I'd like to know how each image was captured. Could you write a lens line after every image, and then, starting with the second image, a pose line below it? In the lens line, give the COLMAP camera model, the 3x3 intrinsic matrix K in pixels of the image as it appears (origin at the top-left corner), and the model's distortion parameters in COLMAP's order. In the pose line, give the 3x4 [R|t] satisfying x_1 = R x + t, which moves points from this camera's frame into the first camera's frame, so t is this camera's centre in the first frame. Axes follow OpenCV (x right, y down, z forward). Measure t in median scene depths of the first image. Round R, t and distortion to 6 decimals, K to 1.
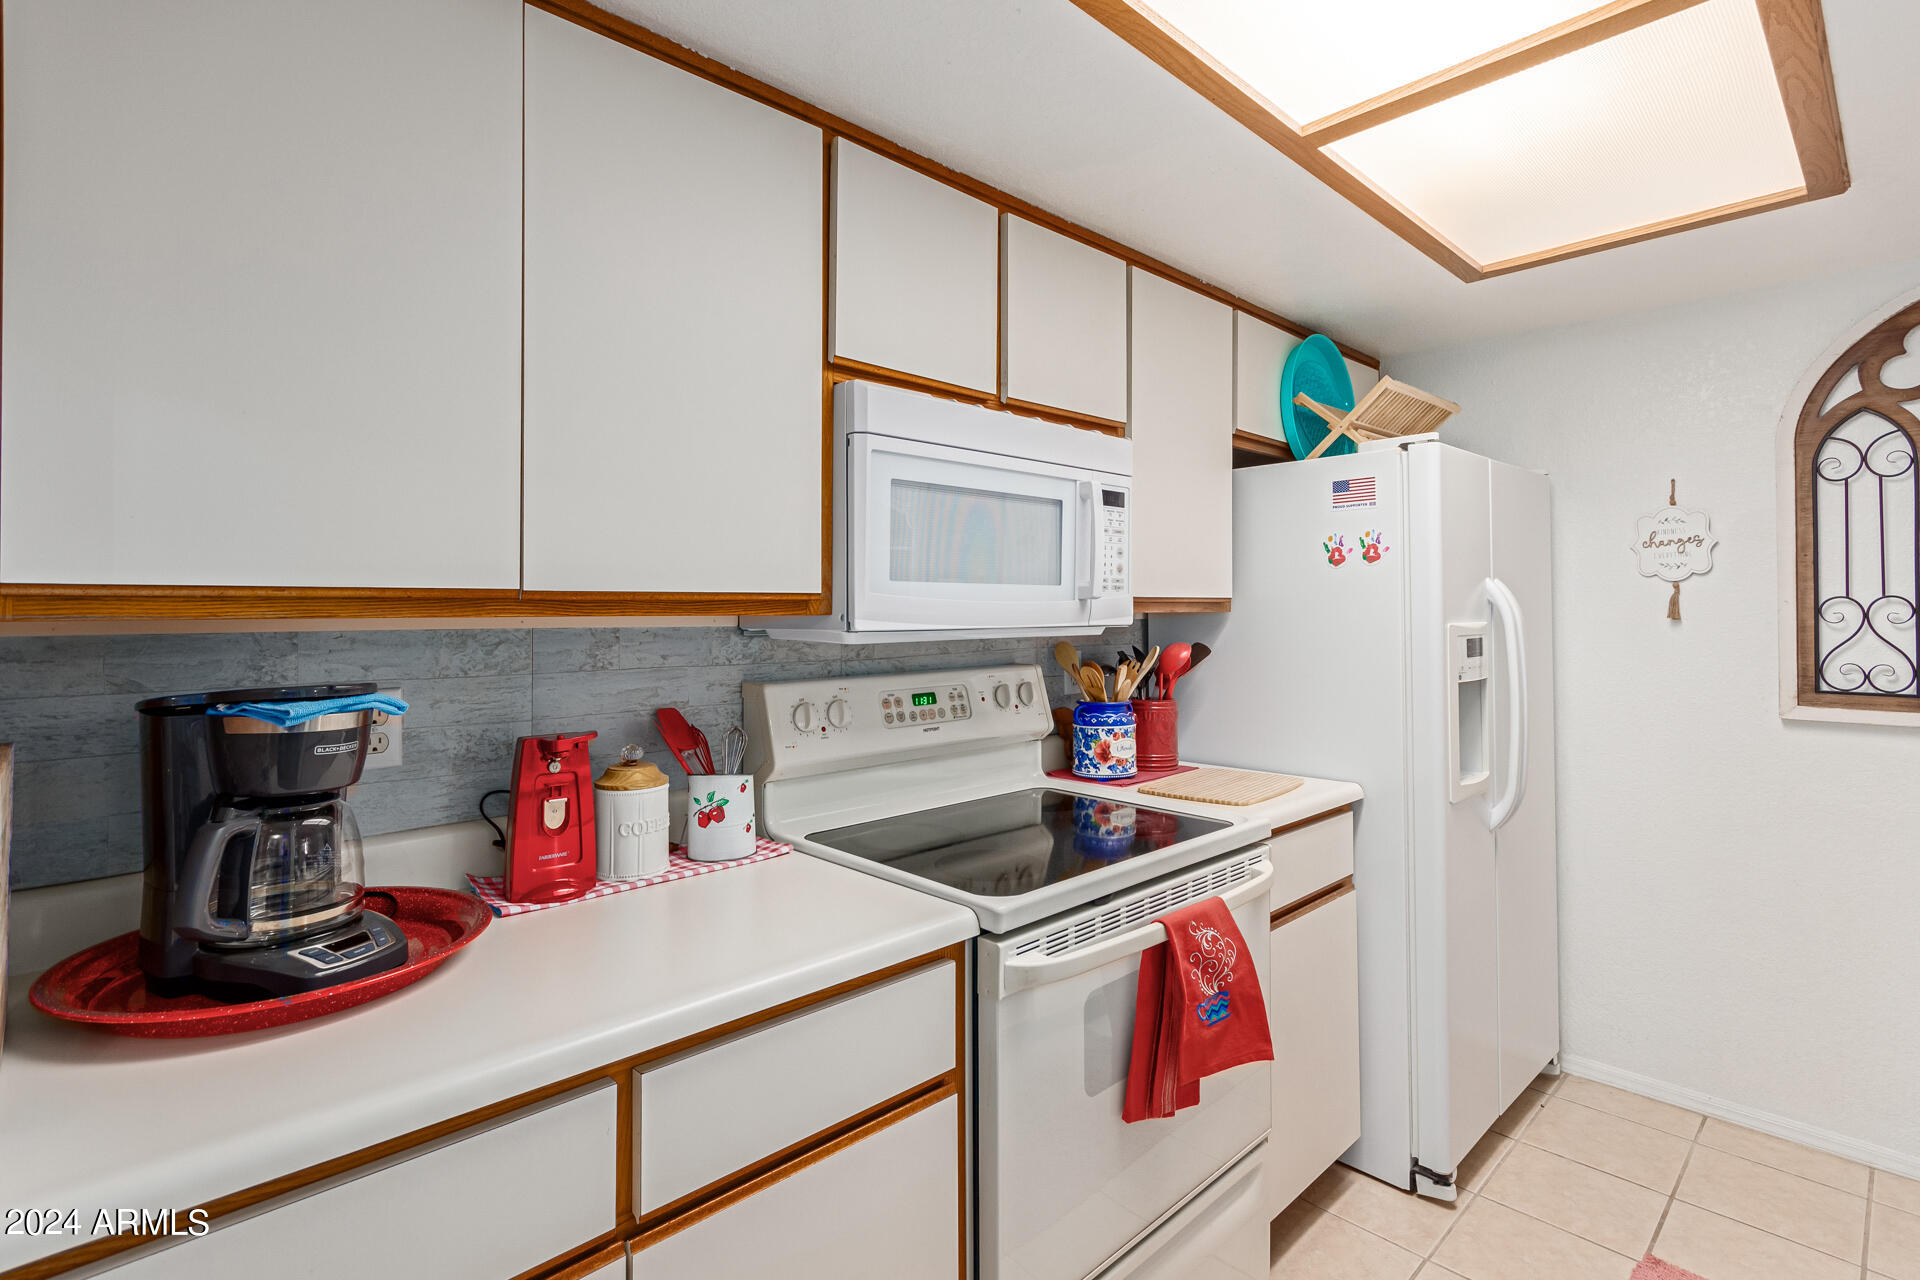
lens RADIAL K [[919.2, 0, 957.3], [0, 919.2, 603.0], [0, 0, 1]] dist [0.007927, 0.000380]
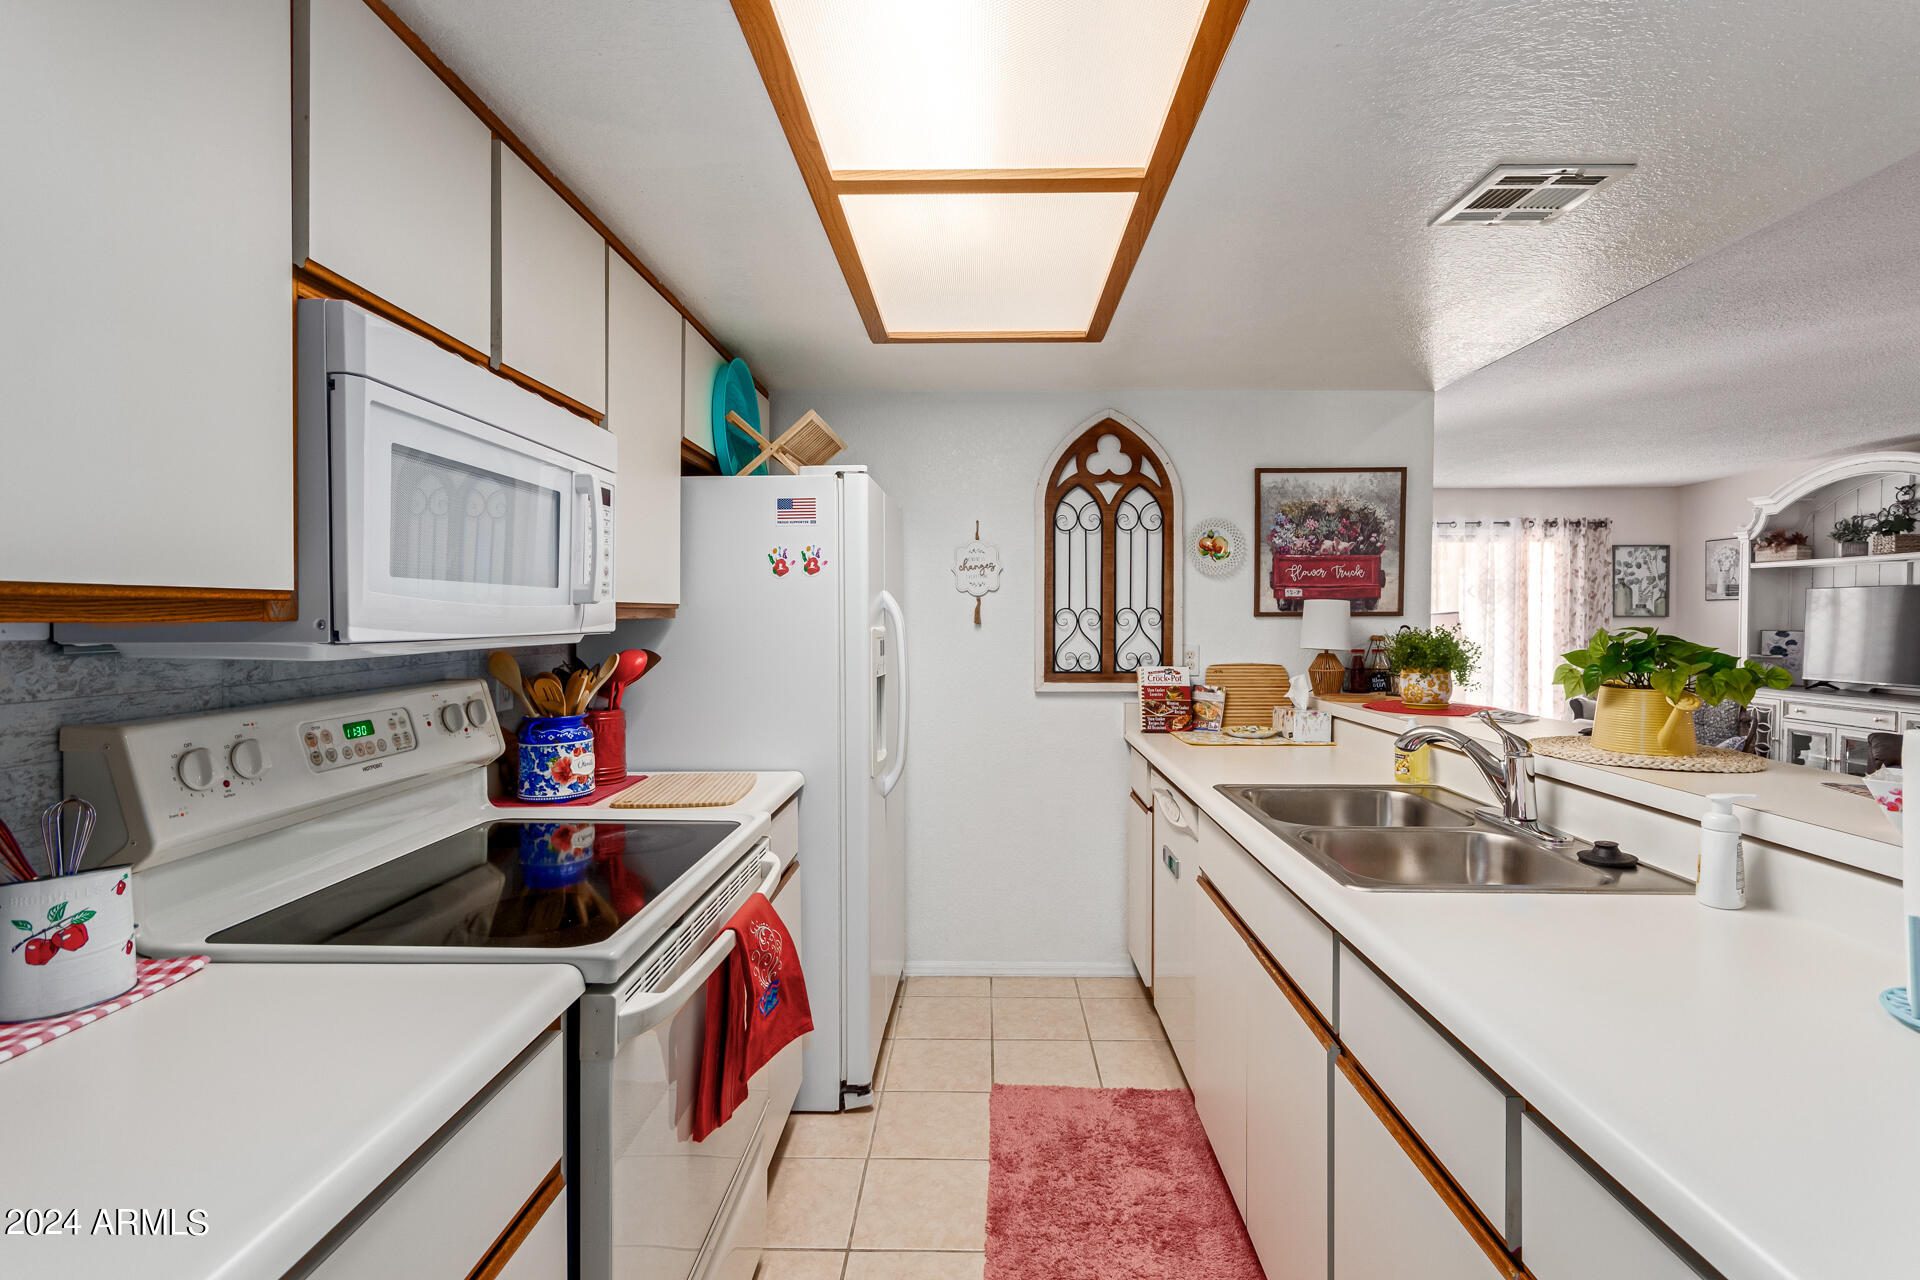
lens RADIAL K [[882.4, 0, 964.9], [0, 882.4, 631.8], [0, 0, 1]] dist [0.008489, 0.000353]
pose [[0.710104, -0.009553, 0.704032, -0.181118], [-0.008261, 0.999726, 0.021898, 0.001134], [-0.704049, -0.021366, 0.709830, 0.099544]]
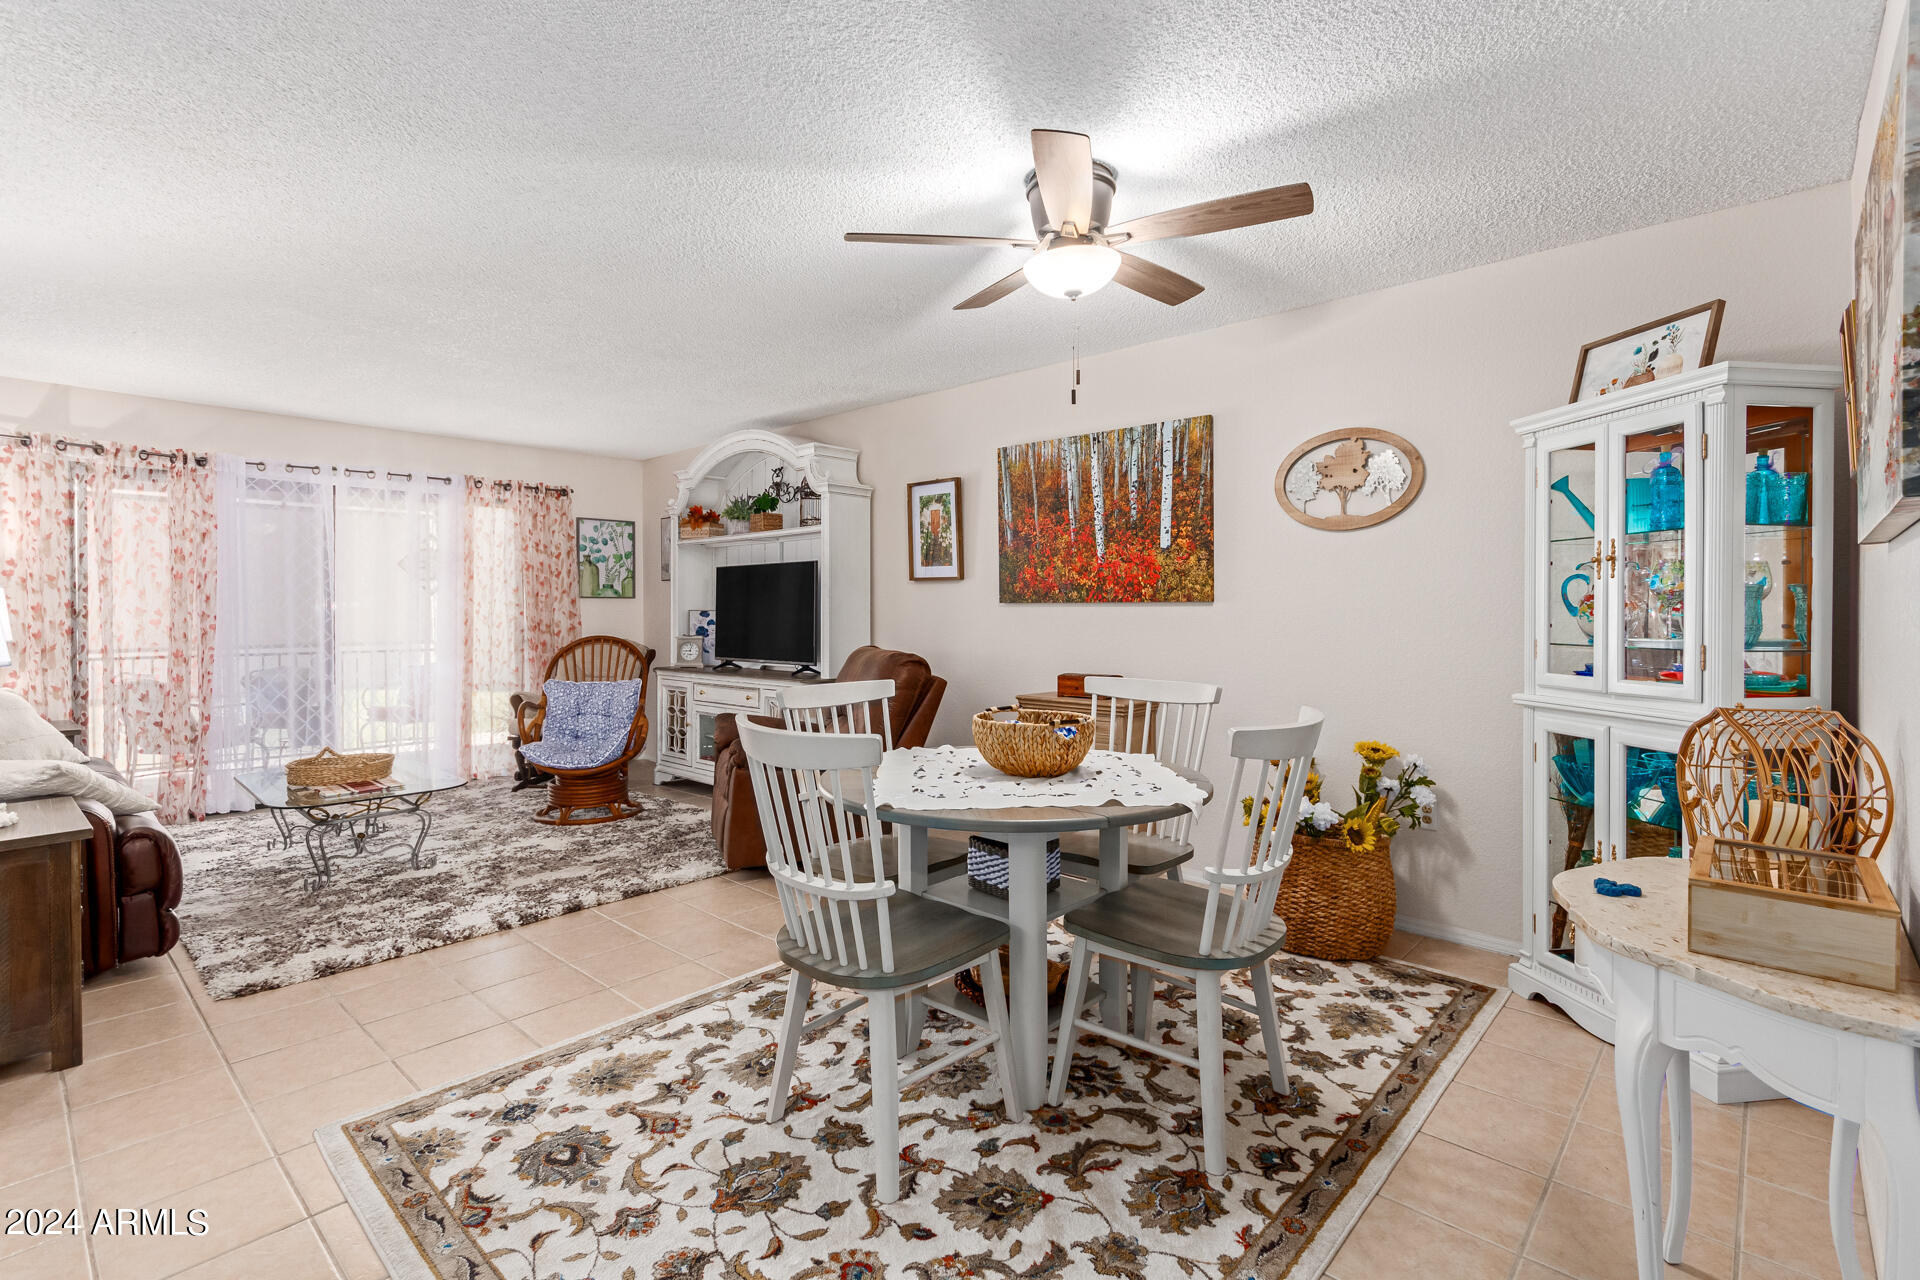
lens RADIAL K [[893.5, 0, 963.7], [0, 893.5, 618.9], [0, 0, 1]] dist [-0.000171, 0.000140]
pose [[-0.061282, -0.007385, 0.998093, 0.681822], [-0.005159, 0.999962, 0.007082, 0.034752], [-0.998107, -0.004716, -0.061317, -0.287827]]
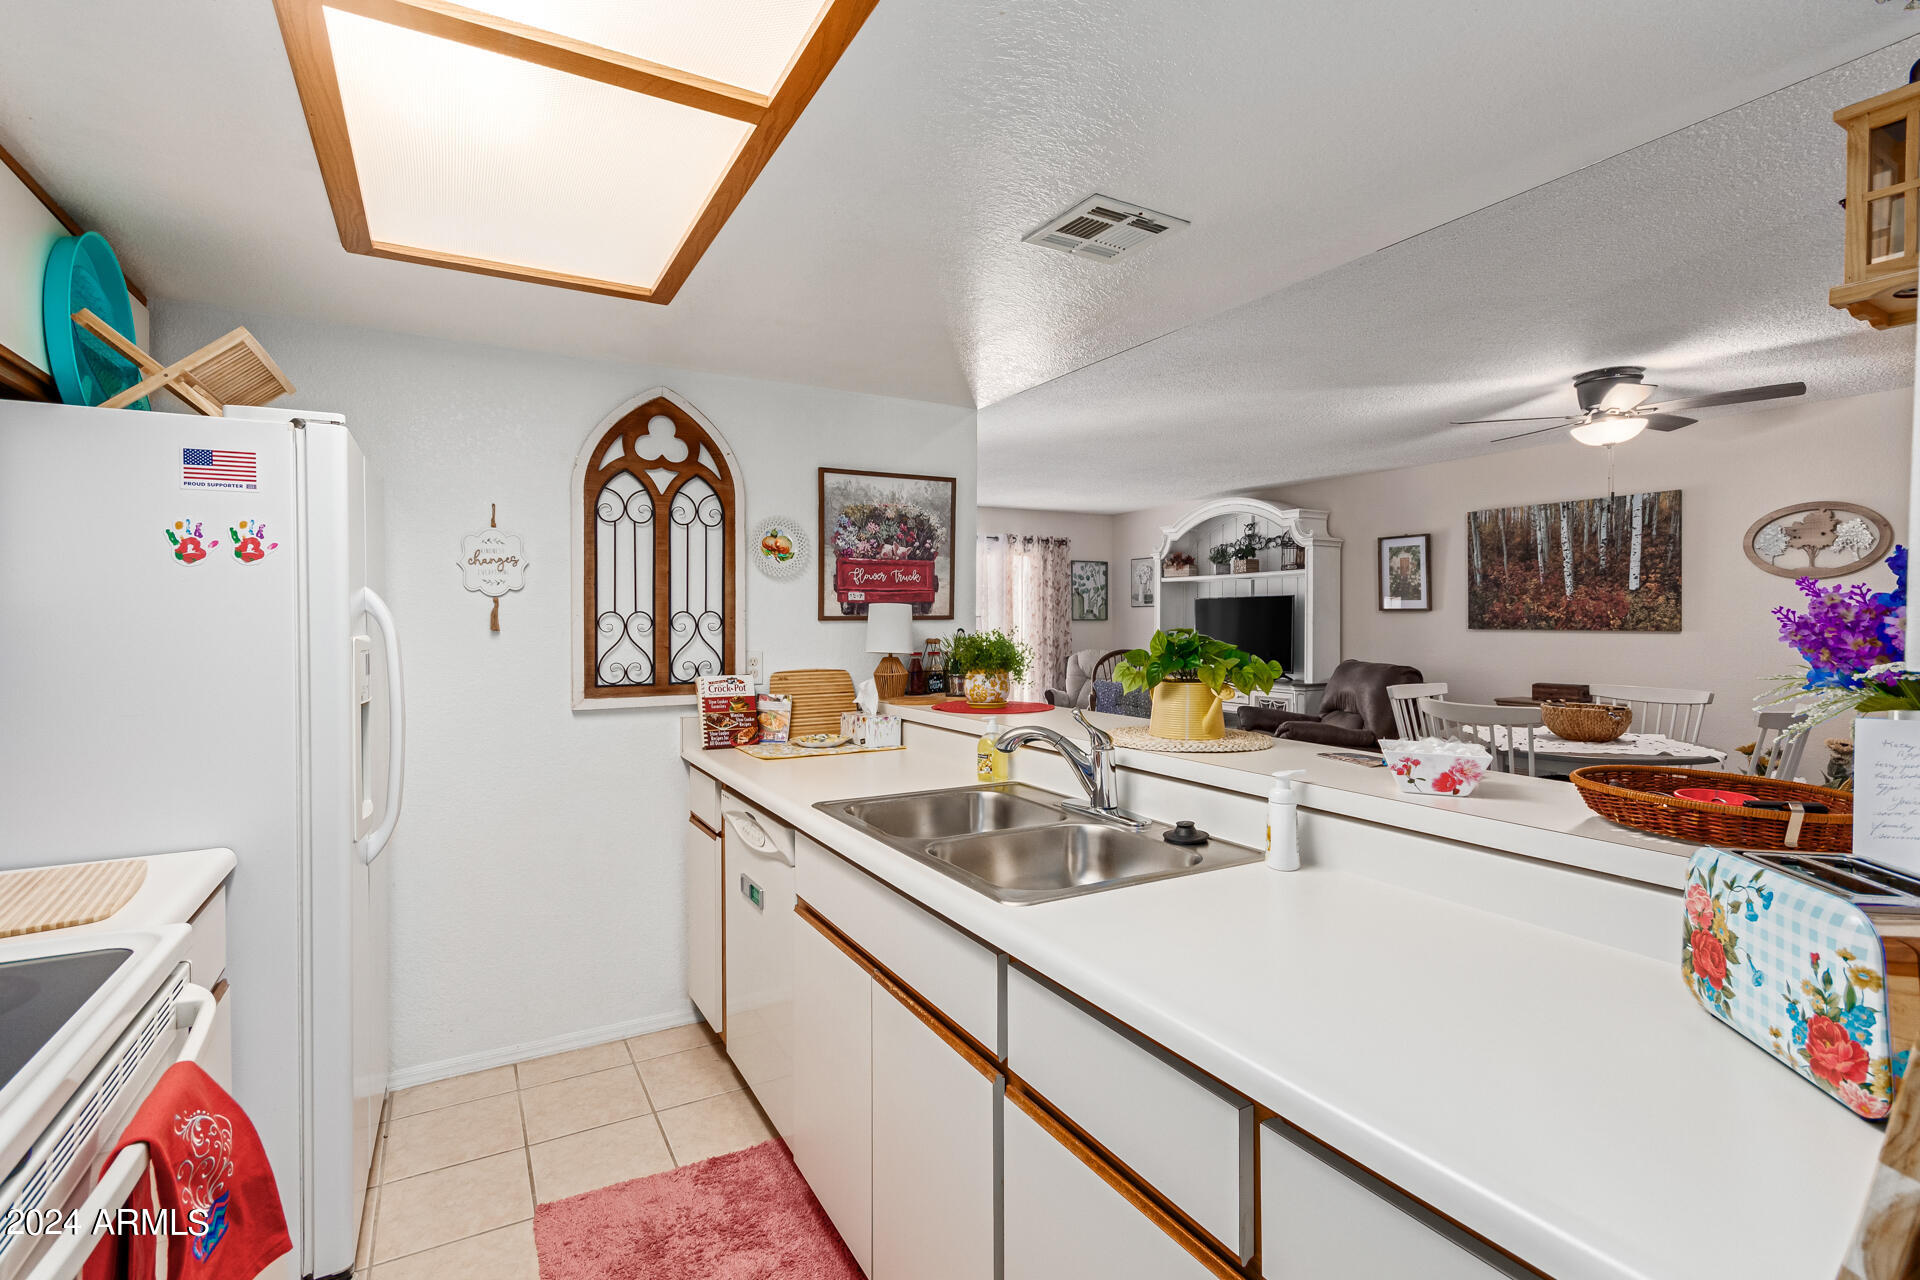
lens RADIAL K [[893.0, 0, 952.2], [0, 893.0, 629.1], [0, 0, 1]] dist [0.013887, 0.001474]
pose [[0.254091, -0.007535, 0.967151, -0.142788], [-0.006215, 0.999936, 0.009423, 0.002633], [-0.967160, -0.008406, 0.254028, 0.227614]]
